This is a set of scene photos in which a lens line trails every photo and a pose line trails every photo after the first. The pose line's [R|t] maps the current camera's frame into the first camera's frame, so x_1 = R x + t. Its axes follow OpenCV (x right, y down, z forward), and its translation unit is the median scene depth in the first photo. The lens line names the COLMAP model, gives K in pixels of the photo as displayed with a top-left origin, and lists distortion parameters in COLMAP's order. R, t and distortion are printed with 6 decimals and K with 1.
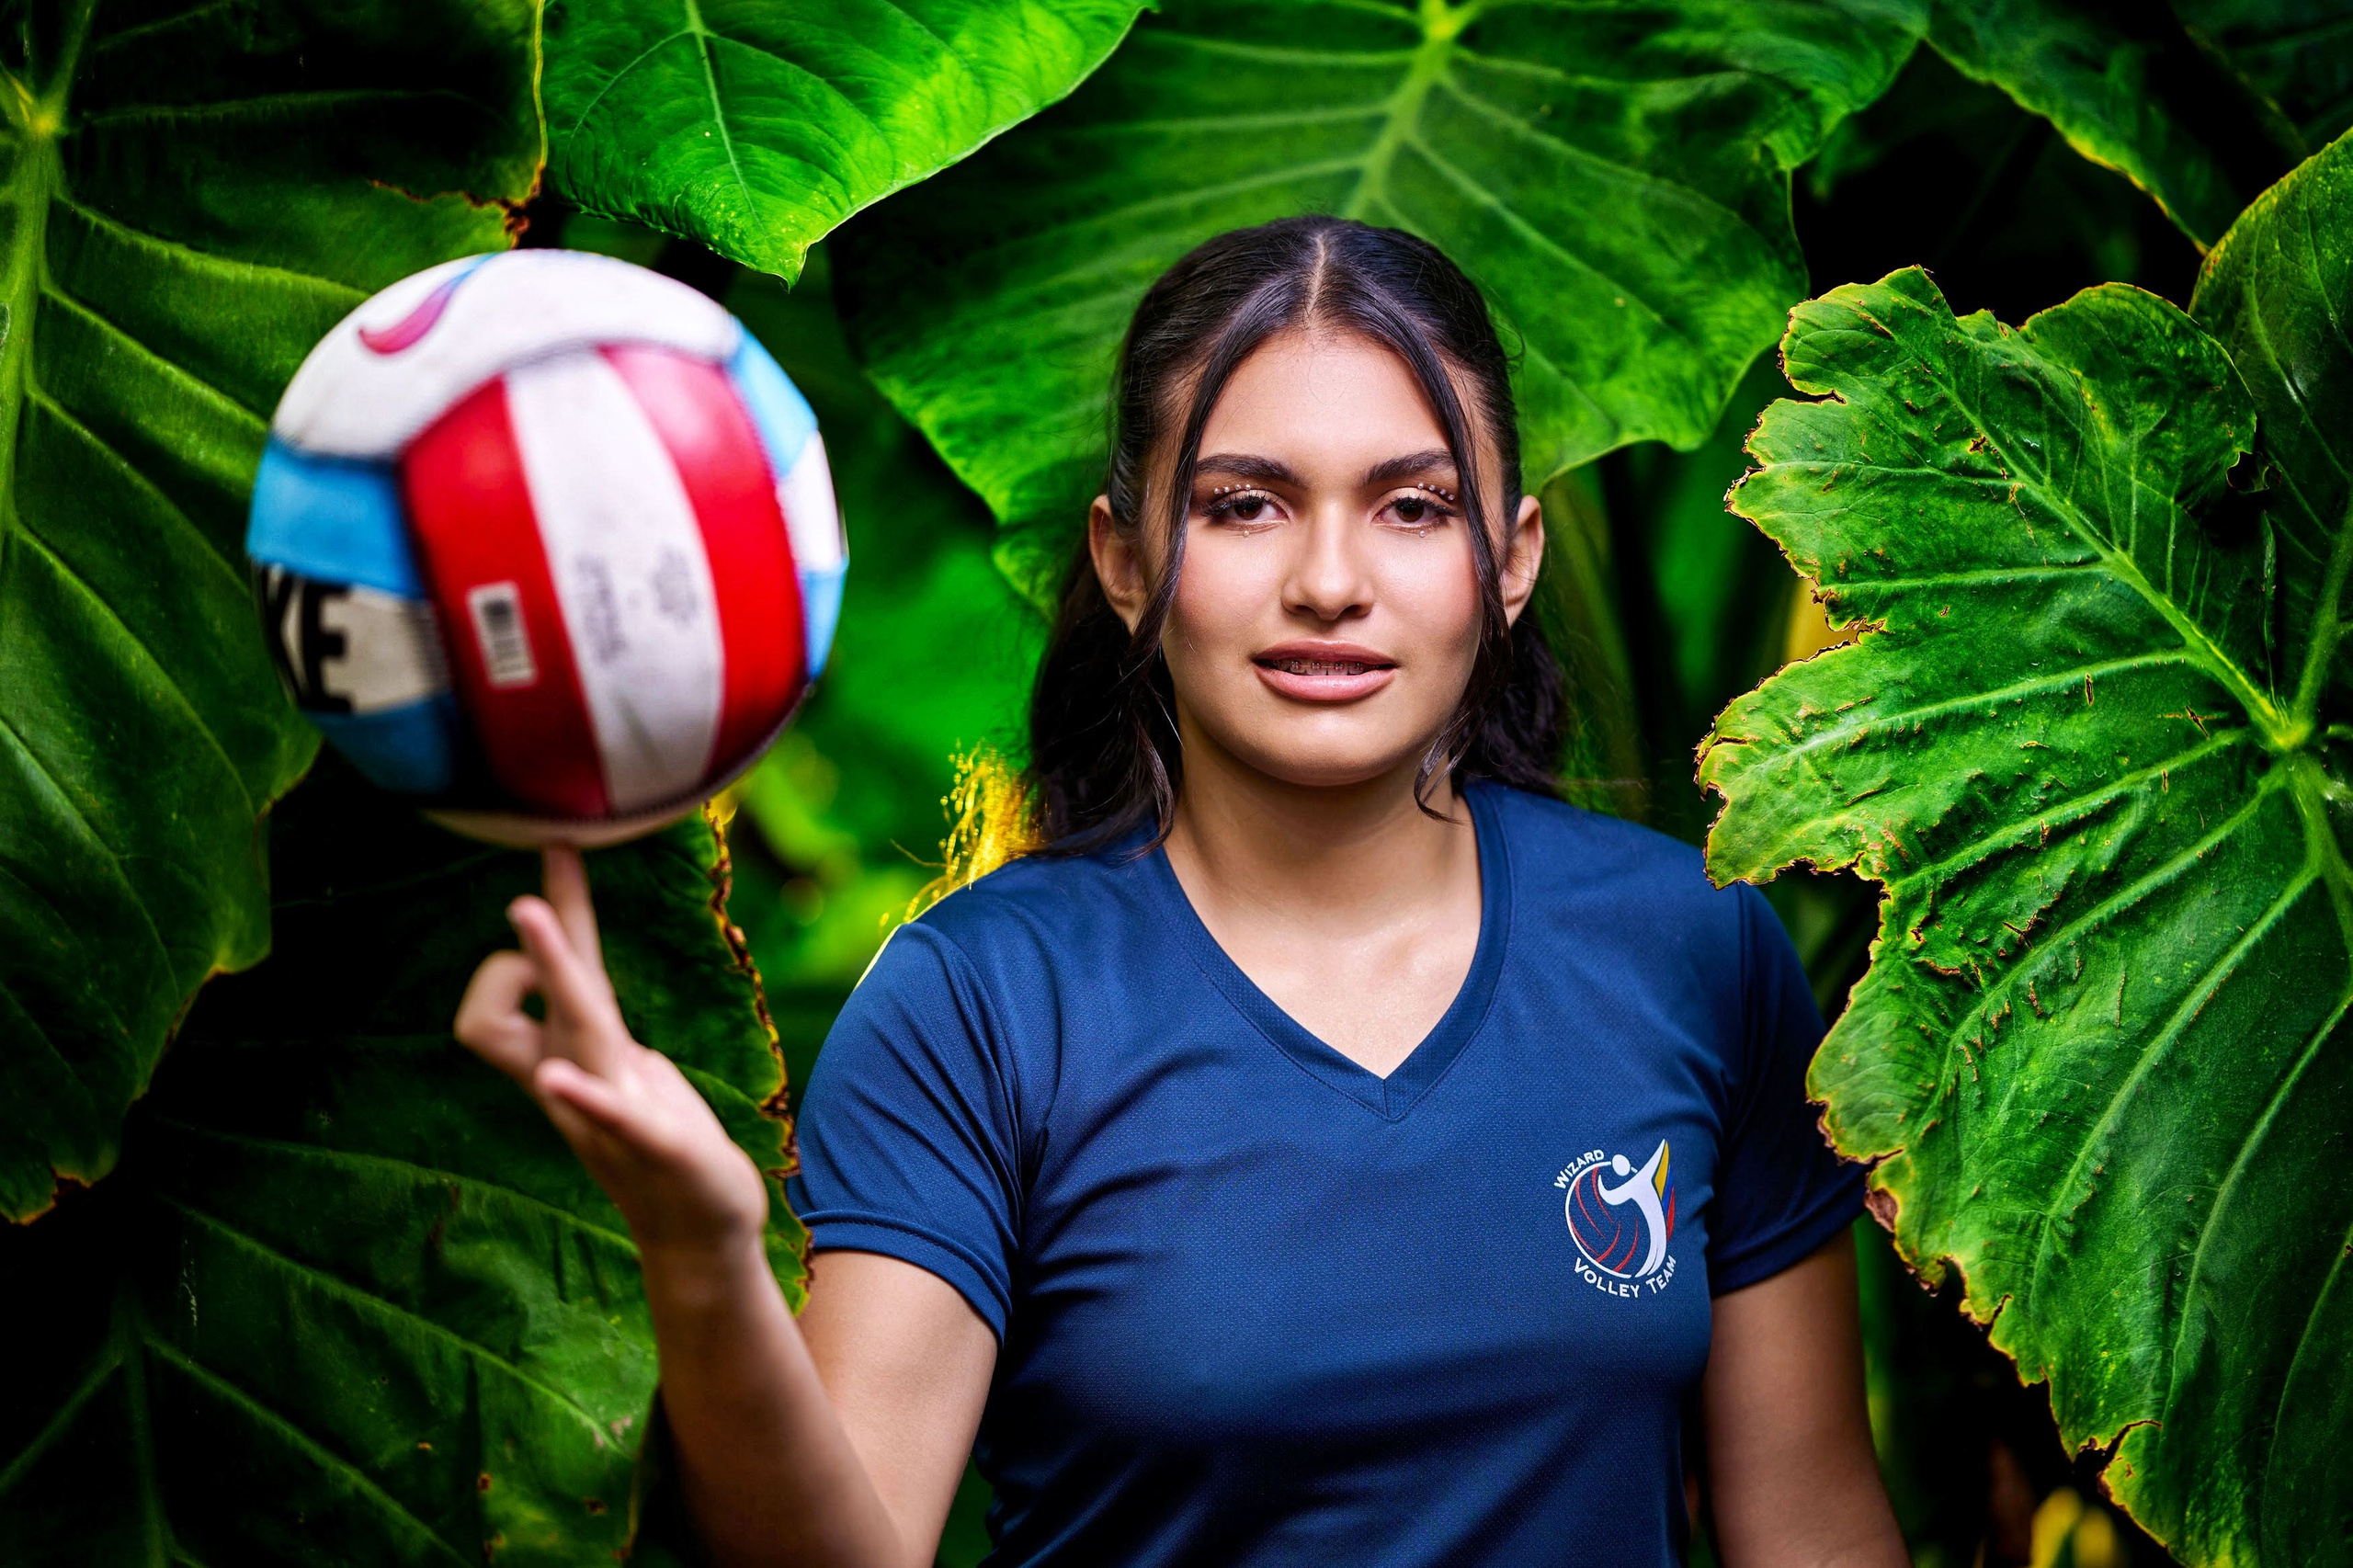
lens RADIAL K [[5557.1, 0, 1176.5], [0, 5557.1, 784.0], [0, 0, 1]] dist [0.064566, -0.327179]
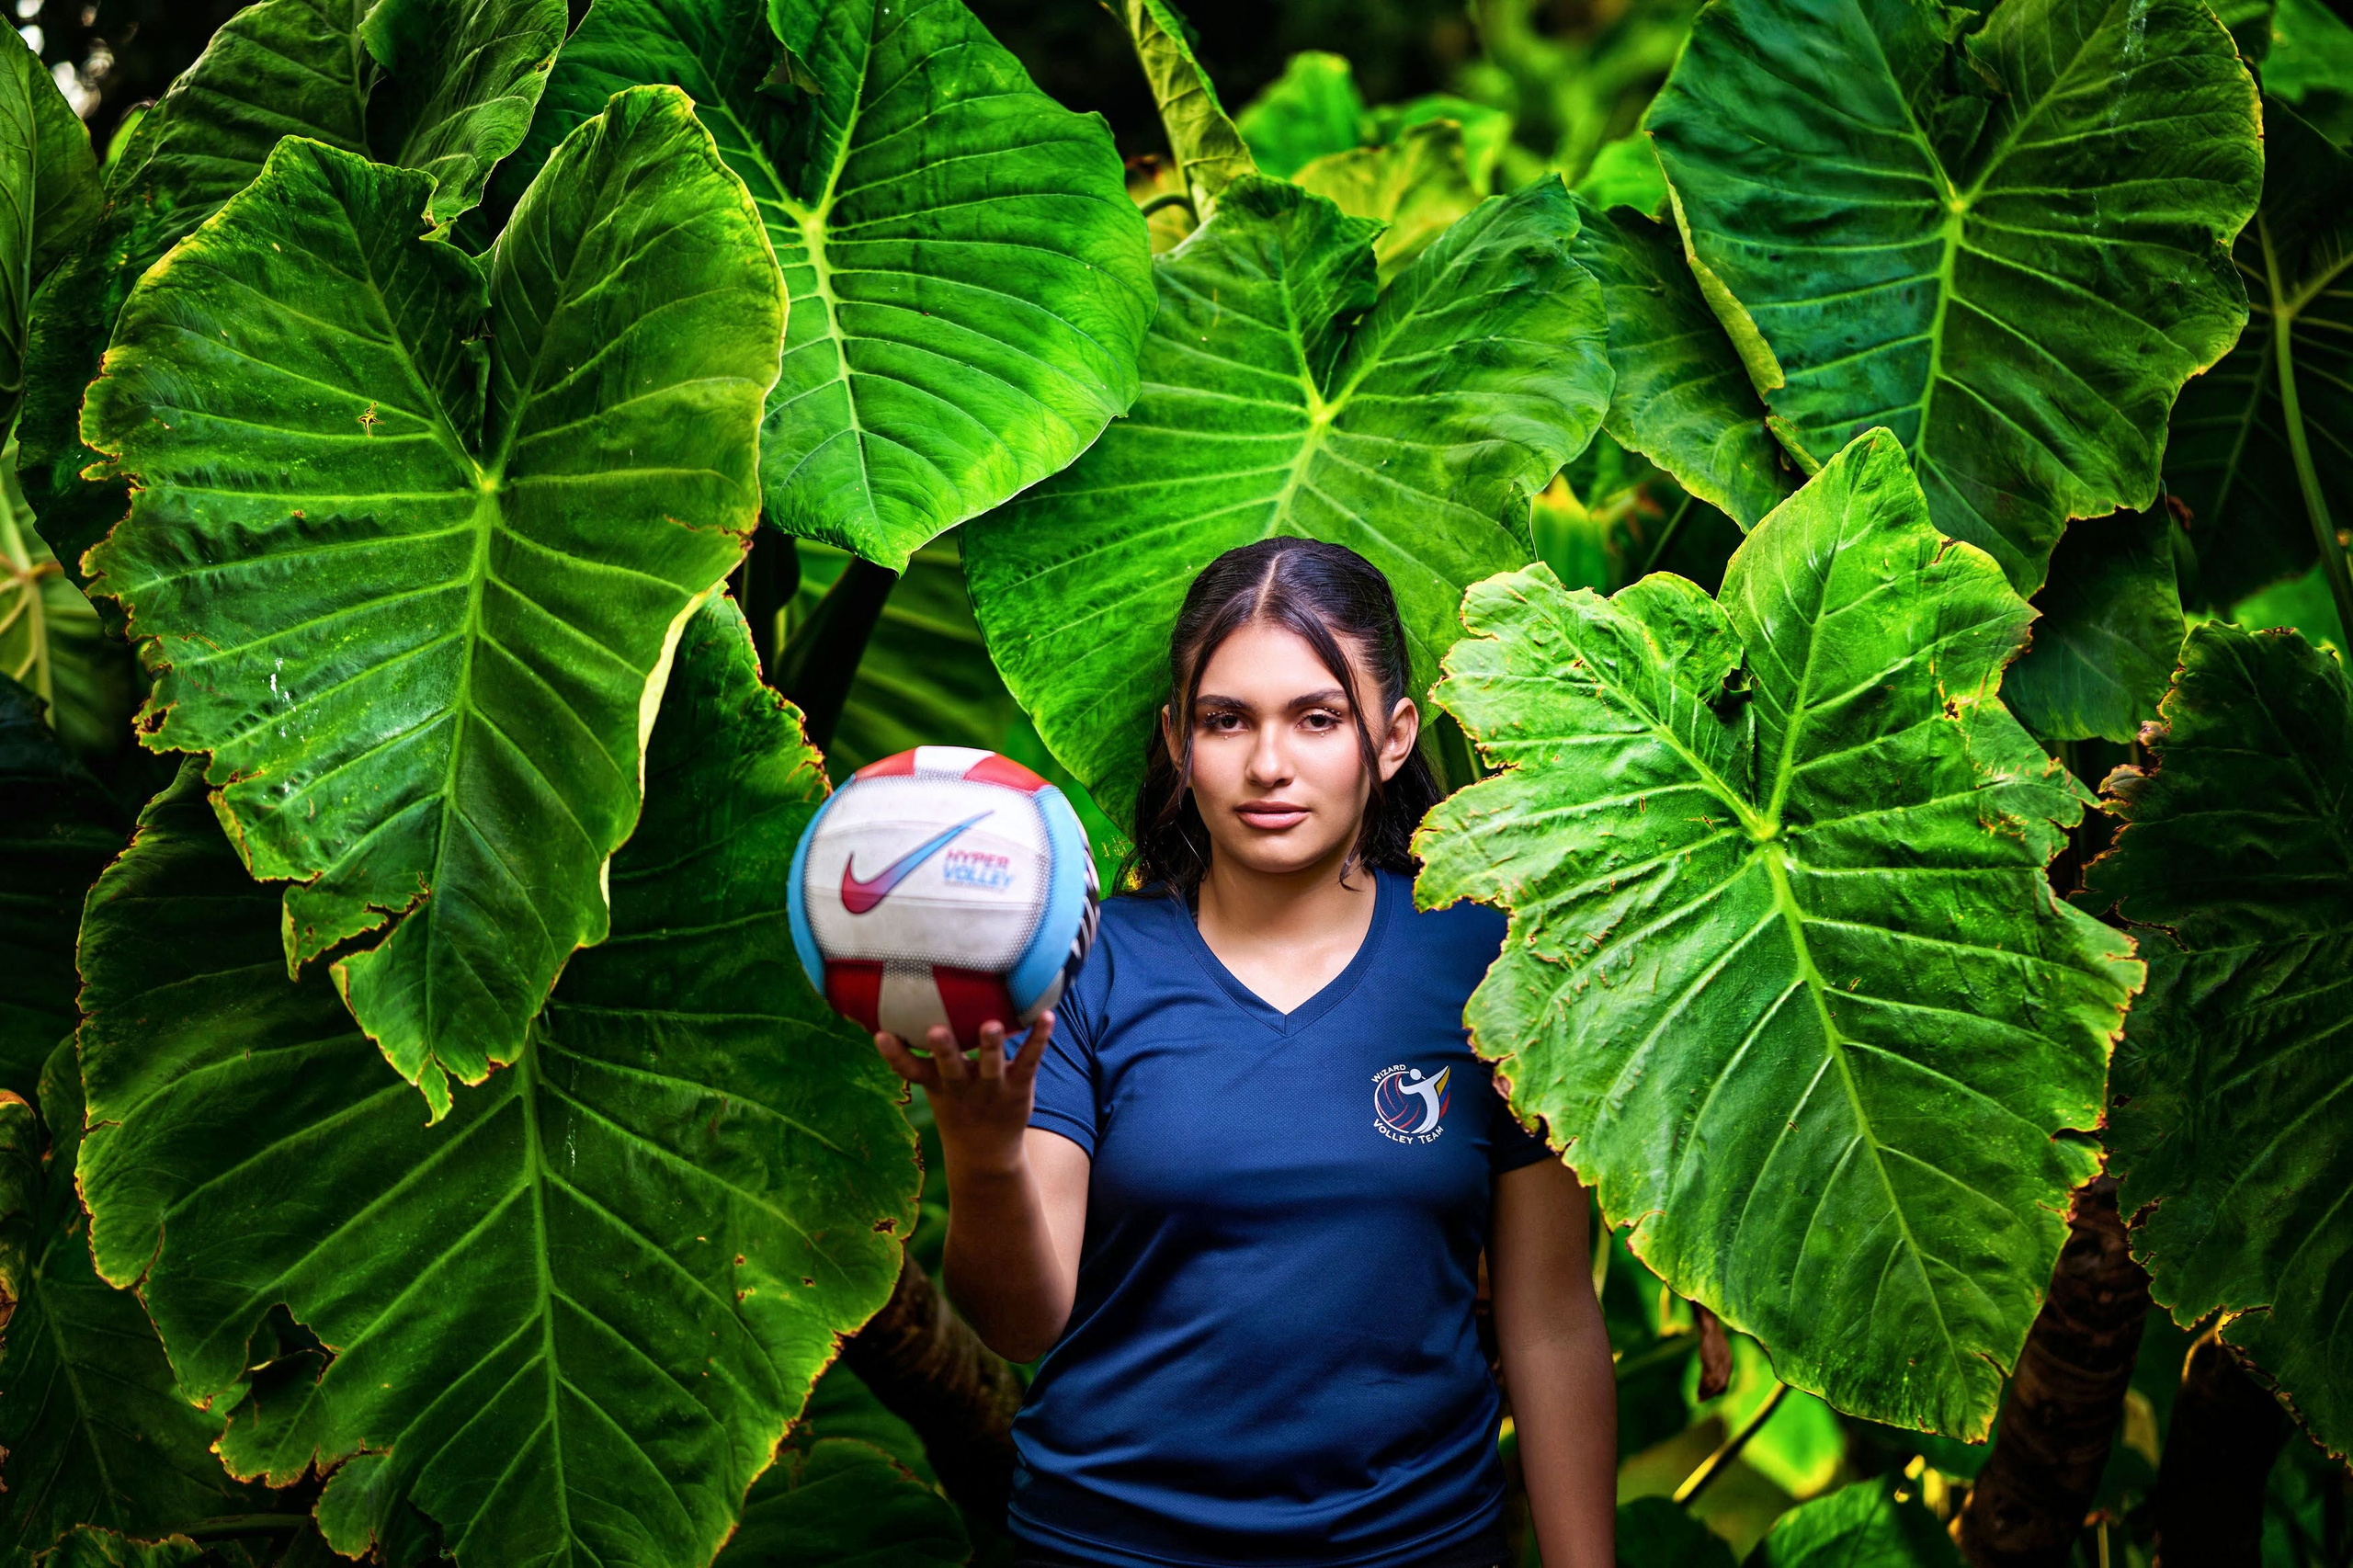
lens RADIAL K [[5557.1, 0, 1176.5], [0, 5557.1, 784.0], [0, 0, 1]] dist [0.064566, -0.327179]
pose [[0.999045, 0.001462, -0.043670, 0.094878], [-0.003449, 0.998961, -0.045443, 0.057400], [0.043558, 0.045550, 0.998012, -0.760238]]
